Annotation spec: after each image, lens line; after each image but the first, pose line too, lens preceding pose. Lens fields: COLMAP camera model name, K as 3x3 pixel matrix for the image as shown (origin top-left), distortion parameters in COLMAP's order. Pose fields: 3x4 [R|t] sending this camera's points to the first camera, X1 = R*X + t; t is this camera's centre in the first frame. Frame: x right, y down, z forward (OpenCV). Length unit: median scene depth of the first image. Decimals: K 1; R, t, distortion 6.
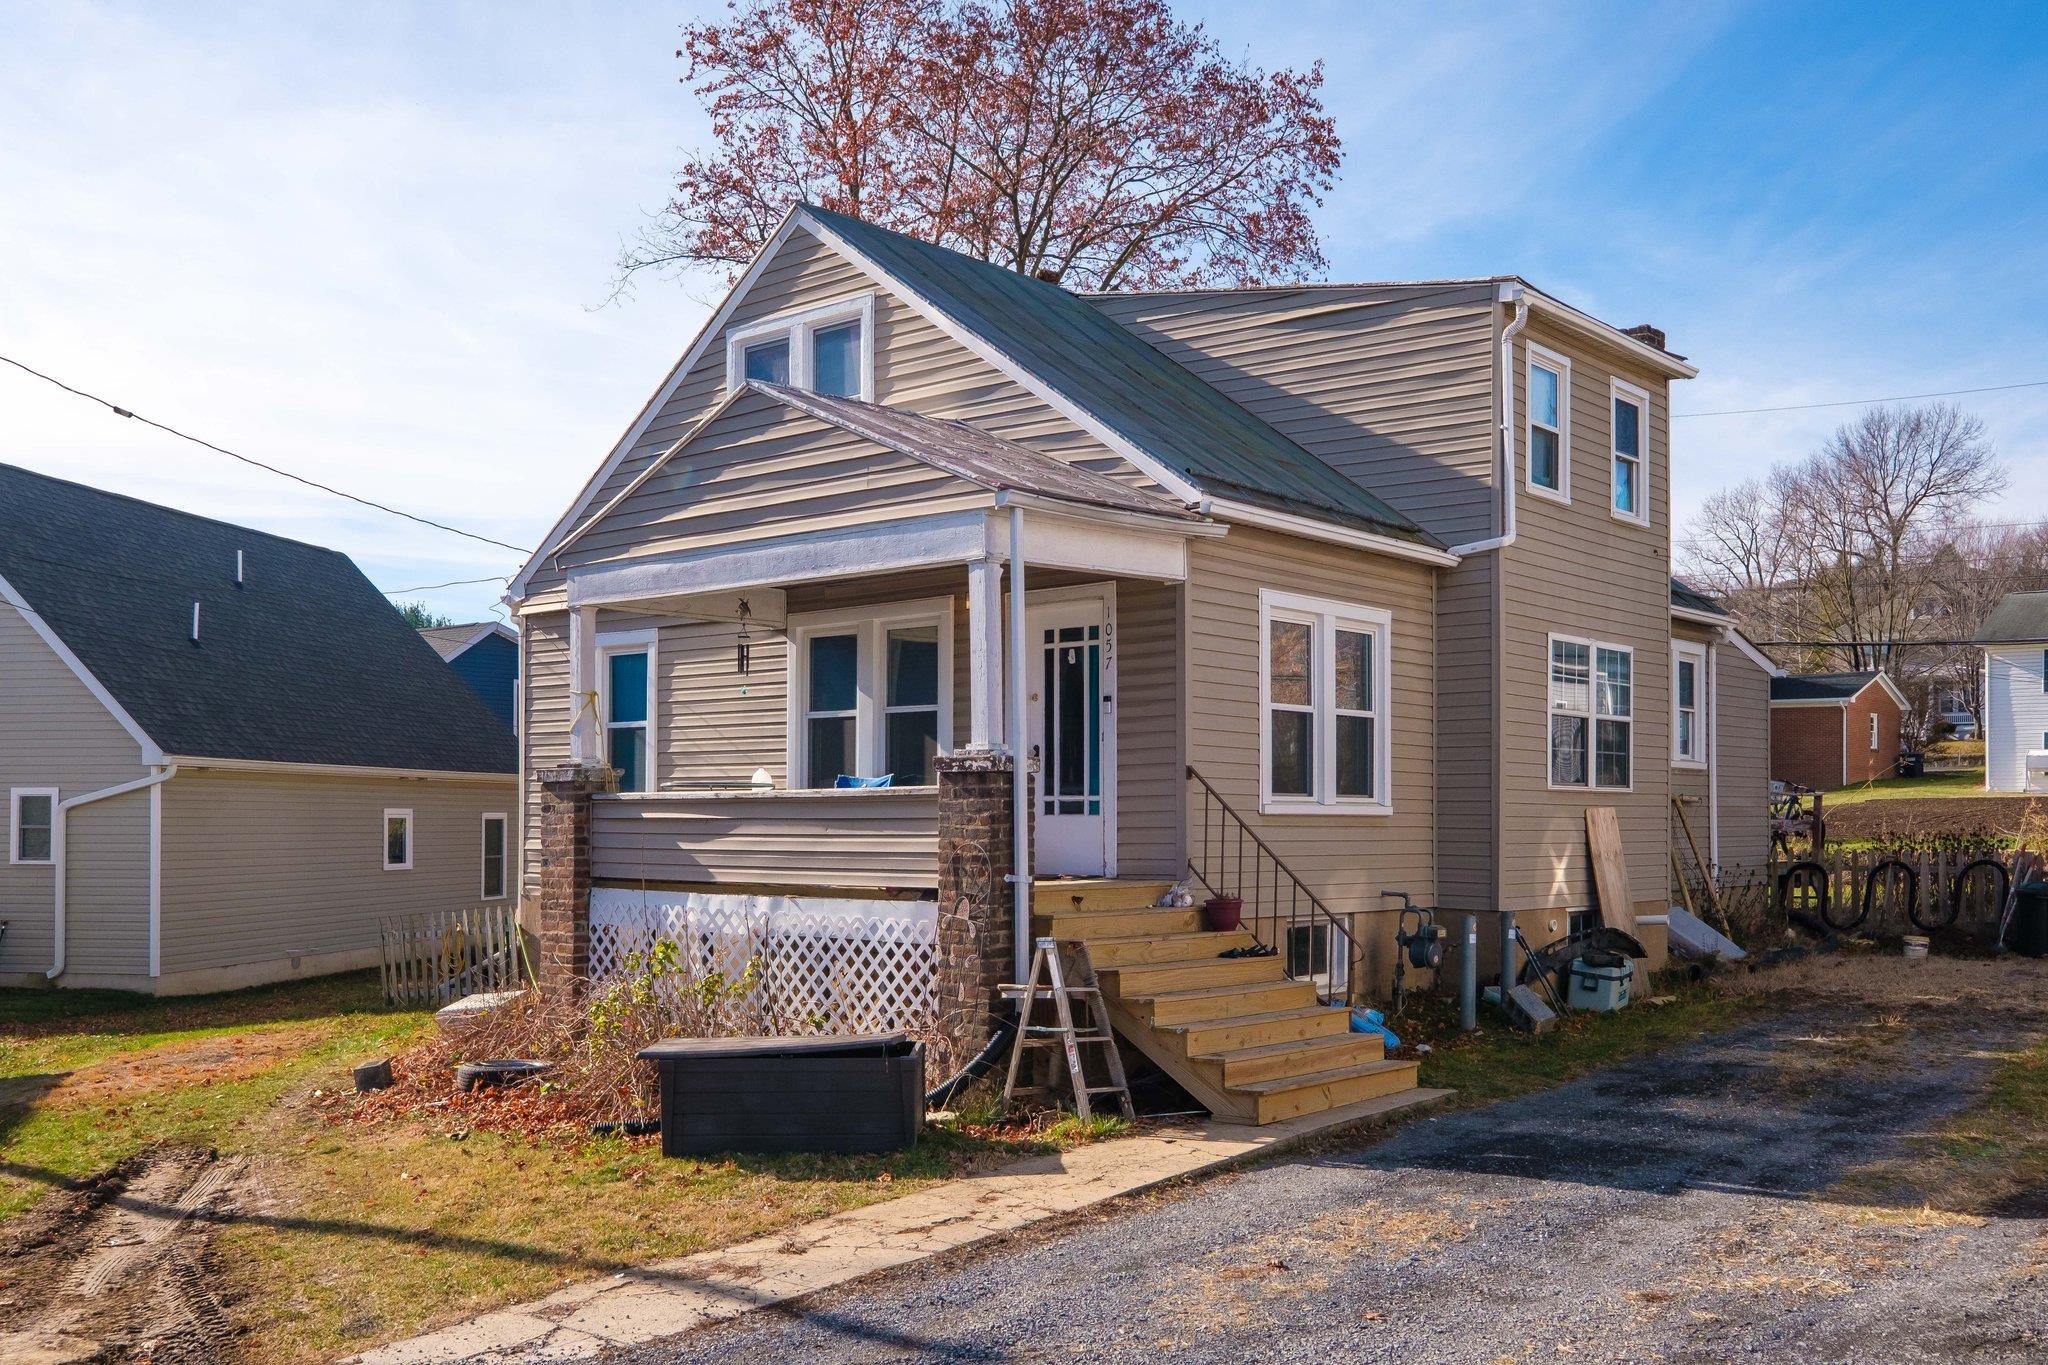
lens RADIAL K [[1956.7, 0, 1073.5], [0, 1956.7, 793.8], [0, 0, 1]] dist [-0.010275, 0.000000]
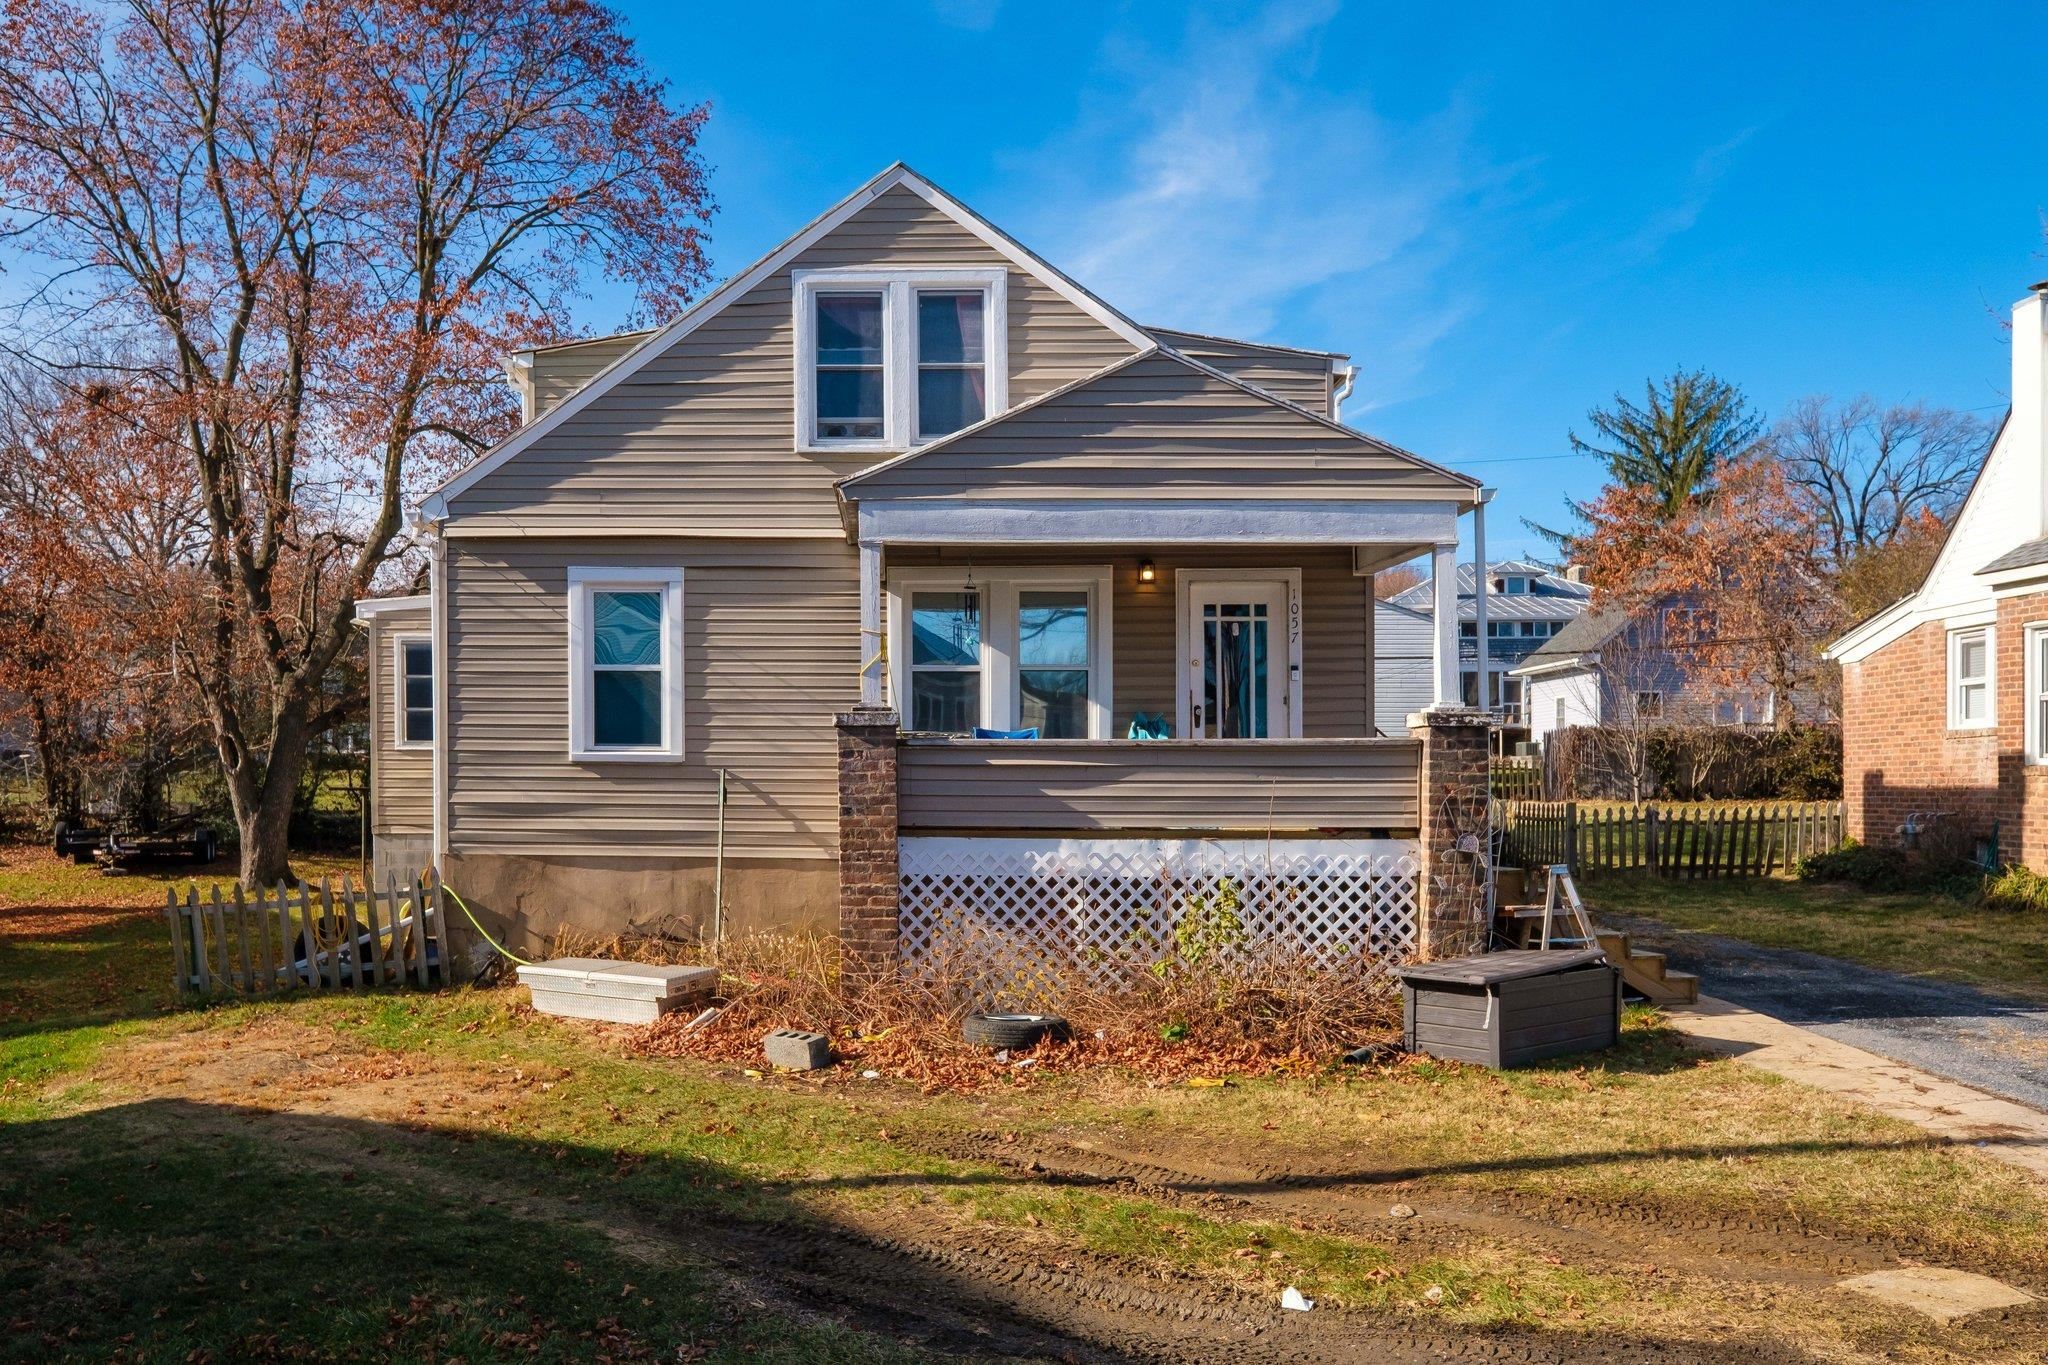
lens RADIAL K [[1621.6, 0, 916.0], [0, 1621.6, 806.3], [0, 0, 1]] dist [-0.002527, 0.004596]
pose [[0.764346, -0.005201, 0.644785, -0.753482], [-0.010540, 0.999733, 0.020558, 0.016290], [-0.644720, -0.022509, 0.764087, 0.384269]]
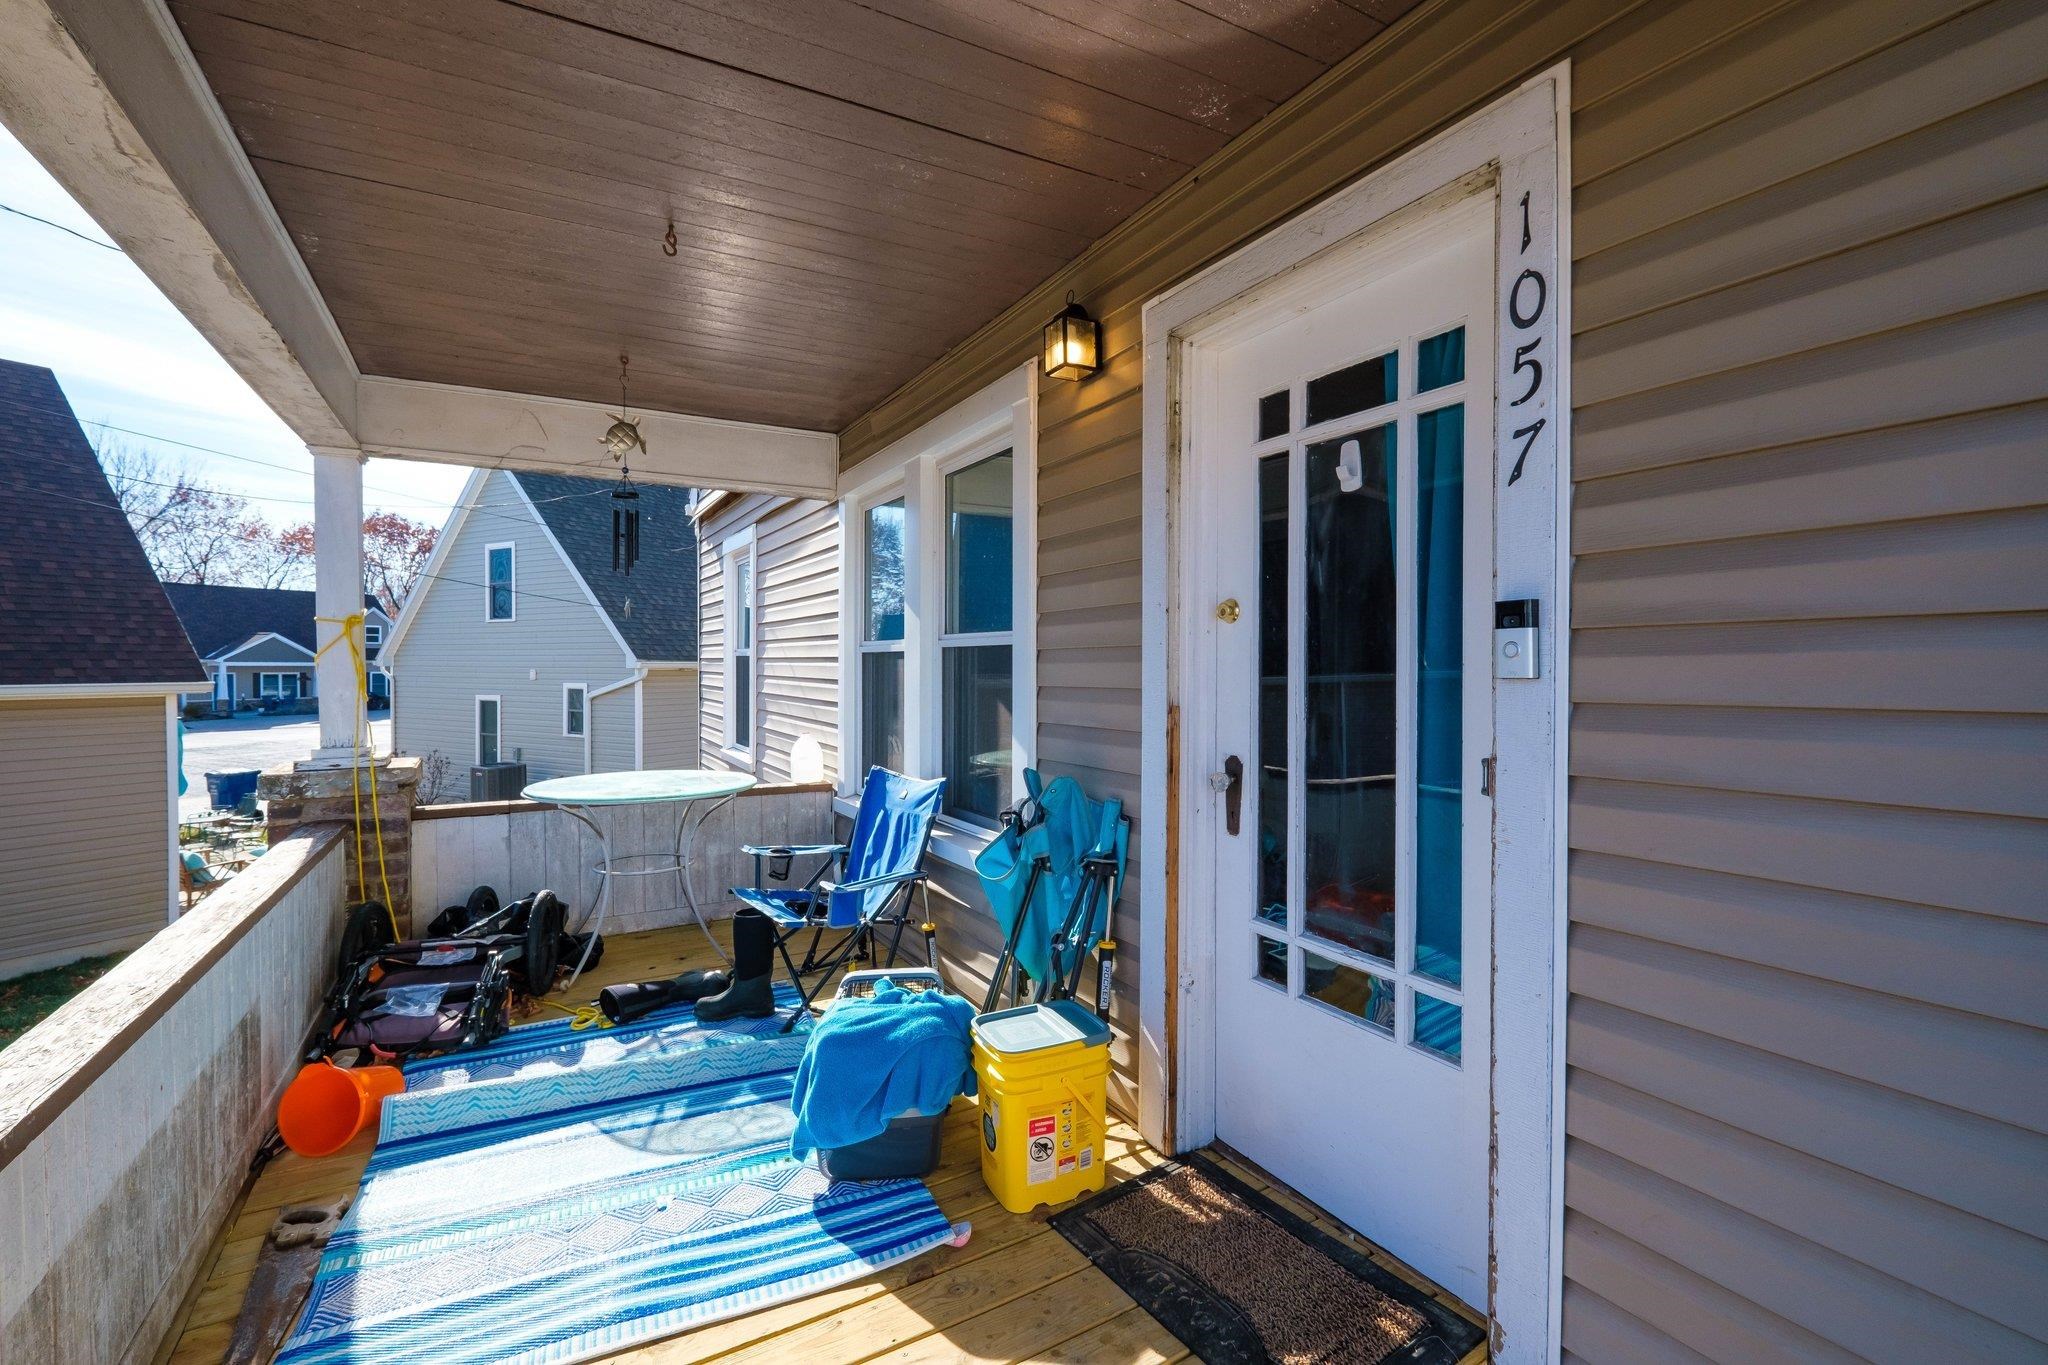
lens RADIAL K [[908.4, 0, 1016.0], [0, 908.4, 675.5], [0, 0, 1]] dist [0.001517, -0.002246]
pose [[0.933941, 0.006397, -0.357370, 0.001133], [0.003571, 0.999623, 0.027226, -0.042879], [0.357410, -0.026704, 0.933566, 0.848087]]
